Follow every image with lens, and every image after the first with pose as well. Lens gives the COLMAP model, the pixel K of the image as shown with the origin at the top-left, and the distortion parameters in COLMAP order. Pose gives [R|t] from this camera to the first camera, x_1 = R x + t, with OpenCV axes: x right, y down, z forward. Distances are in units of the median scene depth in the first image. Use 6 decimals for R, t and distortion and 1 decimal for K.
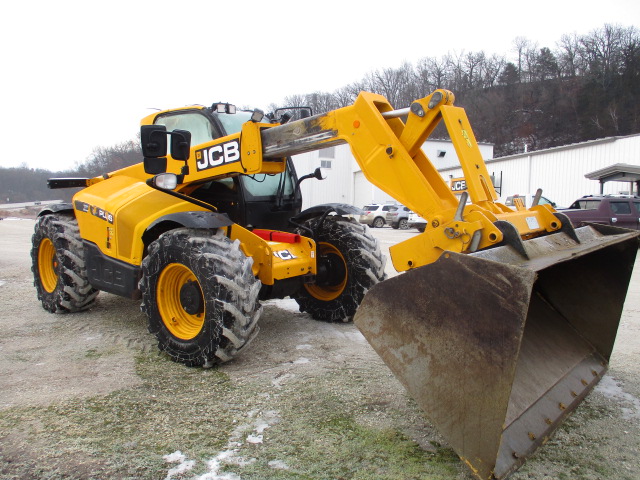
lens RADIAL K [[520.2, 0, 320.0], [0, 520.2, 240.0], [0, 0, 1]] dist [-0.032635, 0.005140]
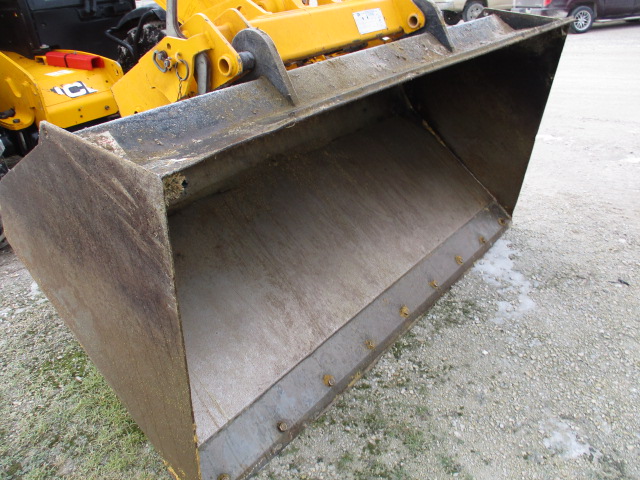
lens RADIAL K [[520.2, 0, 320.0], [0, 520.2, 240.0], [0, 0, 1]] dist [-0.032635, 0.005140]
pose [[0.997145, -0.075491, -0.001579, 0.367346], [0.070712, 0.926274, 0.370156, -0.025723], [-0.026481, -0.369211, 0.928968, 0.402060]]
